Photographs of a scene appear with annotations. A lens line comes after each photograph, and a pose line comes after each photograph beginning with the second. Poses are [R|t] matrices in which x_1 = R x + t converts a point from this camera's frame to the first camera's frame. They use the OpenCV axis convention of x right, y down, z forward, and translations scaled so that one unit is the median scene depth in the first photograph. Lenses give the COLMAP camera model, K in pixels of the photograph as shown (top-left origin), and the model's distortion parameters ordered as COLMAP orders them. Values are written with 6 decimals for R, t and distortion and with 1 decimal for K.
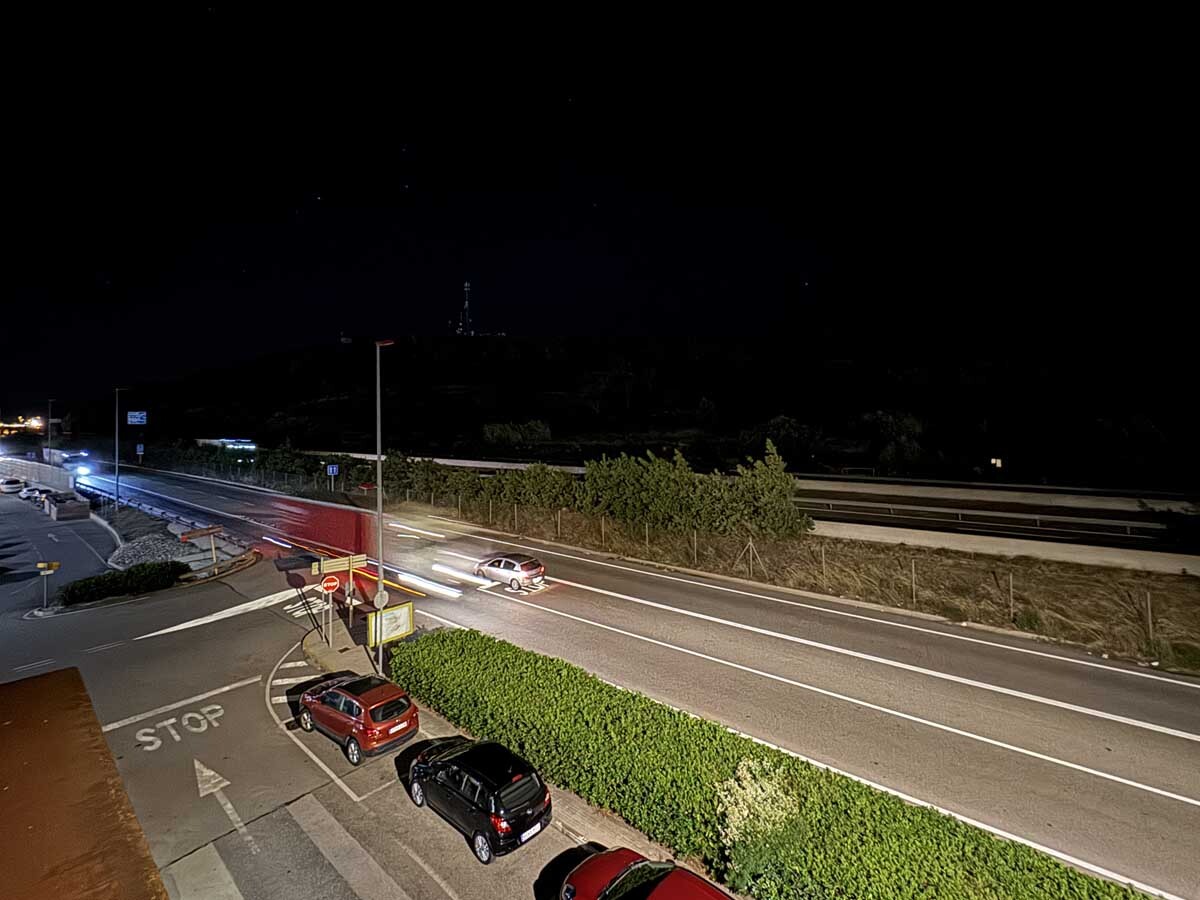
lens RADIAL K [[516.9, 0, 600.0], [0, 516.9, 450.0], [0, 0, 1]] dist [-0.002170, -0.000665]
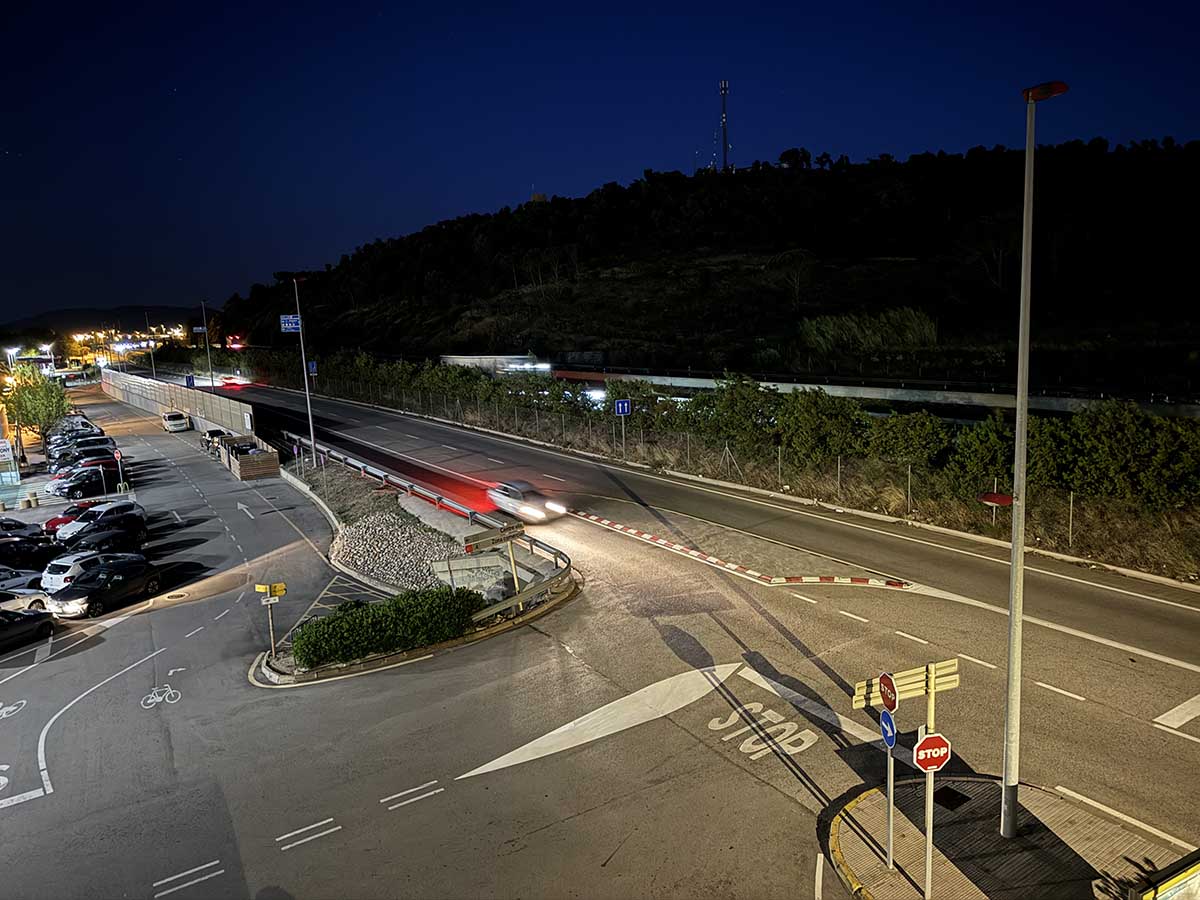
lens RADIAL K [[779.4, 0, 600.0], [0, 779.4, 450.0], [0, 0, 1]] dist [0.050267, 0.034802]
pose [[0.944240, 0.025390, -0.328279, -0.295731], [0.012162, 0.993652, 0.111834, -0.010131], [0.329035, -0.109591, 0.937937, 0.209219]]
